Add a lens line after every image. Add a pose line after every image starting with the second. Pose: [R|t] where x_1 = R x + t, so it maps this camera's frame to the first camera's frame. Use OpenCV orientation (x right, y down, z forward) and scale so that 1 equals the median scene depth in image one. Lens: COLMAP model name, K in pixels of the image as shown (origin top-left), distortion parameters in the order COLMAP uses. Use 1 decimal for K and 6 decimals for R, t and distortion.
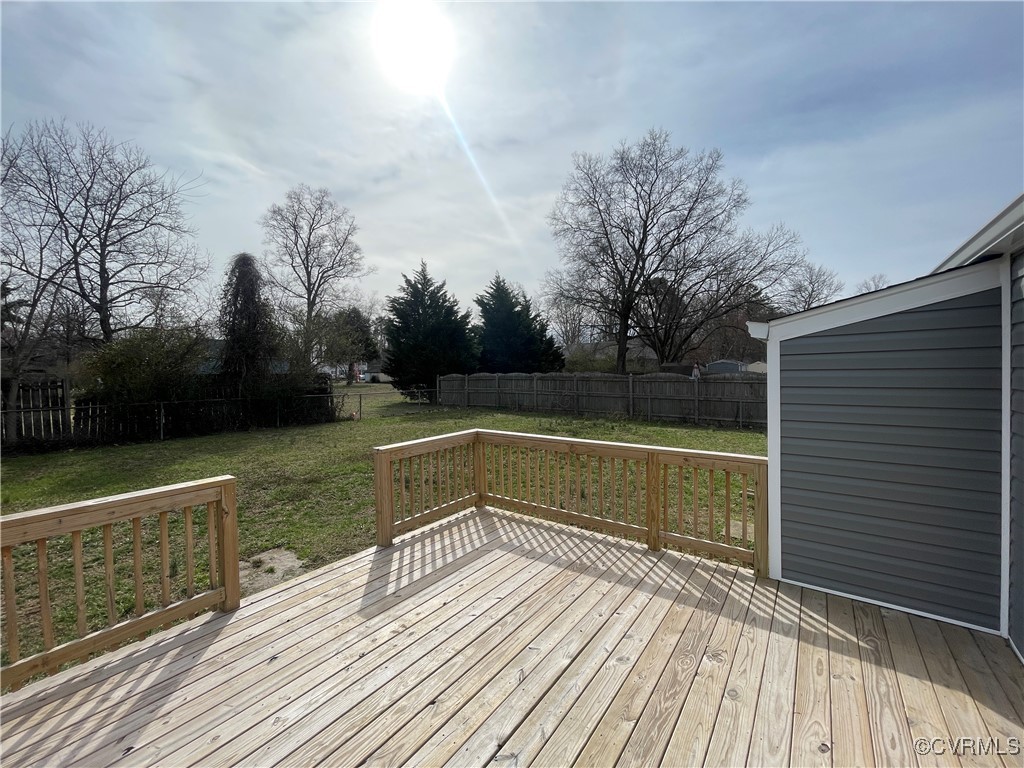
lens RADIAL K [[415.1, 0, 510.5], [0, 415.1, 381.1], [0, 0, 1]] dist [-0.009384, 0.004079]
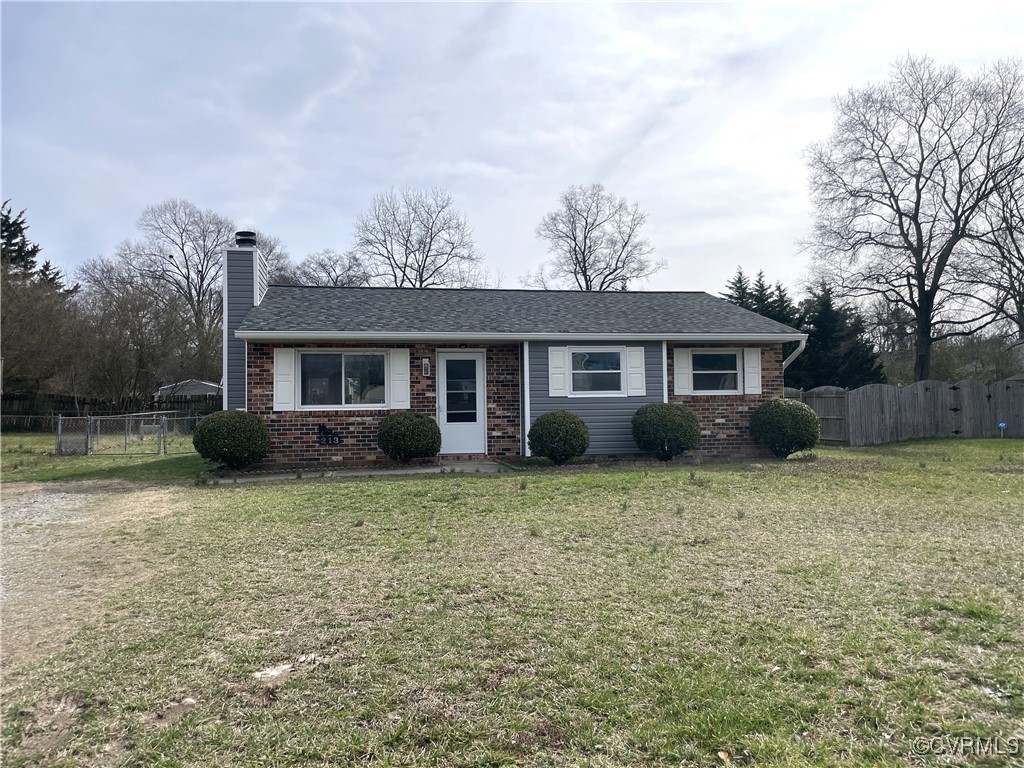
lens RADIAL K [[764.5, 0, 518.9], [0, 764.5, 377.6], [0, 0, 1]] dist [0.043929, -0.002322]
pose [[0.745316, -0.020064, -0.666409, 0.634109], [-0.011480, 0.999013, -0.042917, 0.018894], [0.666612, 0.039637, 0.744350, -0.384773]]
